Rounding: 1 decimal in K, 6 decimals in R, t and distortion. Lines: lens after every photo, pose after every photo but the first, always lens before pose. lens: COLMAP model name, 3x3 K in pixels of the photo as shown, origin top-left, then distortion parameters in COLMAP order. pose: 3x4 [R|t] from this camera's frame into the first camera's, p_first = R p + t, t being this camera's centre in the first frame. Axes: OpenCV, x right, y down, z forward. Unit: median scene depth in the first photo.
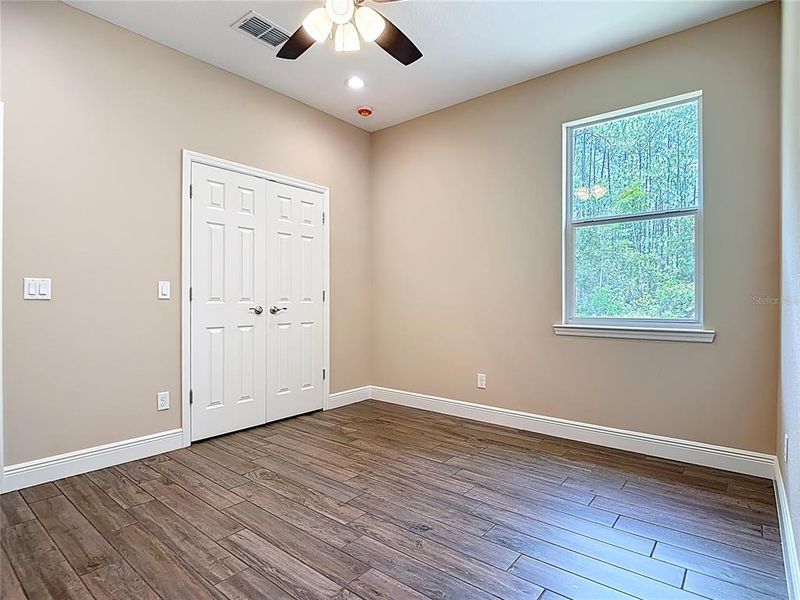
lens RADIAL K [[423.0, 0, 400.0], [0, 423.0, 300.0], [0, 0, 1]] dist [0.043852, -0.032927]
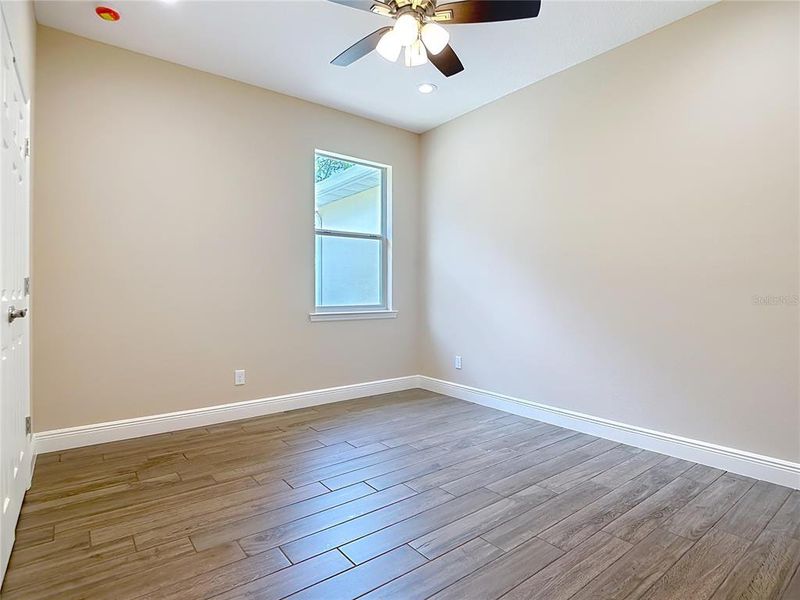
lens RADIAL K [[423.0, 0, 400.0], [0, 423.0, 300.0], [0, 0, 1]] dist [0.043852, -0.032927]
pose [[0.230838, -0.008140, 0.972958, -0.739628], [0.000928, 0.999966, 0.008145, 0.011689], [-0.972992, -0.000977, 0.230838, 0.488280]]
